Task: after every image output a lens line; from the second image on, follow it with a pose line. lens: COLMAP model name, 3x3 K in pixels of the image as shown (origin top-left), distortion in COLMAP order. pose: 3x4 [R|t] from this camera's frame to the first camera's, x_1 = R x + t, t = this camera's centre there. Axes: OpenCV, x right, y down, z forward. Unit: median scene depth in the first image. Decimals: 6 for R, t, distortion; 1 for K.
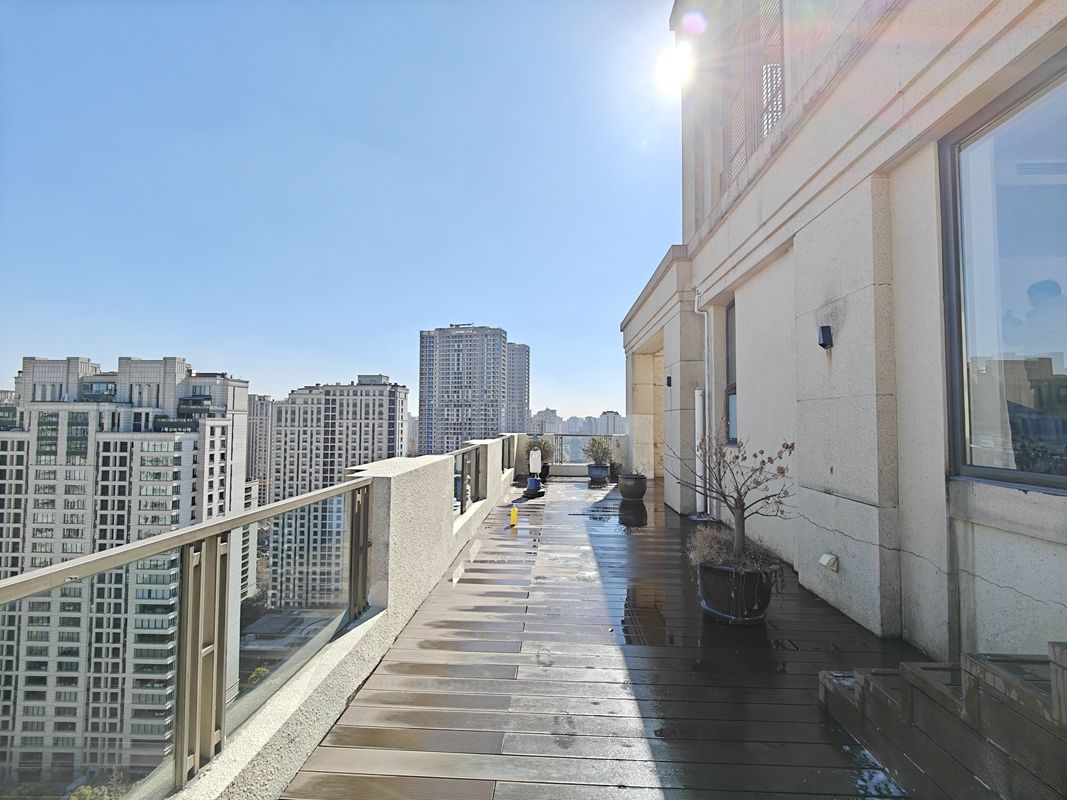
lens RADIAL K [[465.2, 0, 535.3], [0, 465.2, 402.7], [0, 0, 1]] dist [-0.005207, 0.001518]
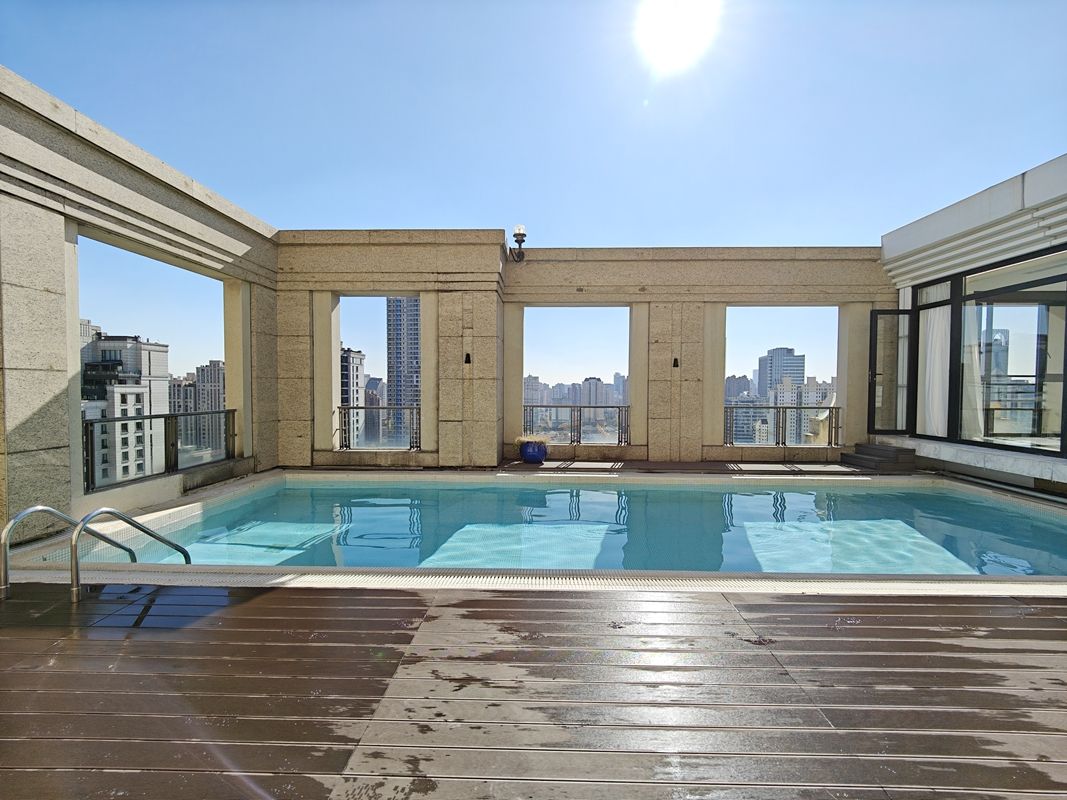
lens RADIAL K [[465.2, 0, 533.1], [0, 465.2, 398.7], [0, 0, 1]] dist [-0.005207, 0.001518]
pose [[0.999968, -0.003332, 0.007310, 0.142347], [0.002872, 0.998068, 0.062062, 0.007004], [-0.007503, -0.062039, 0.998046, 0.080773]]
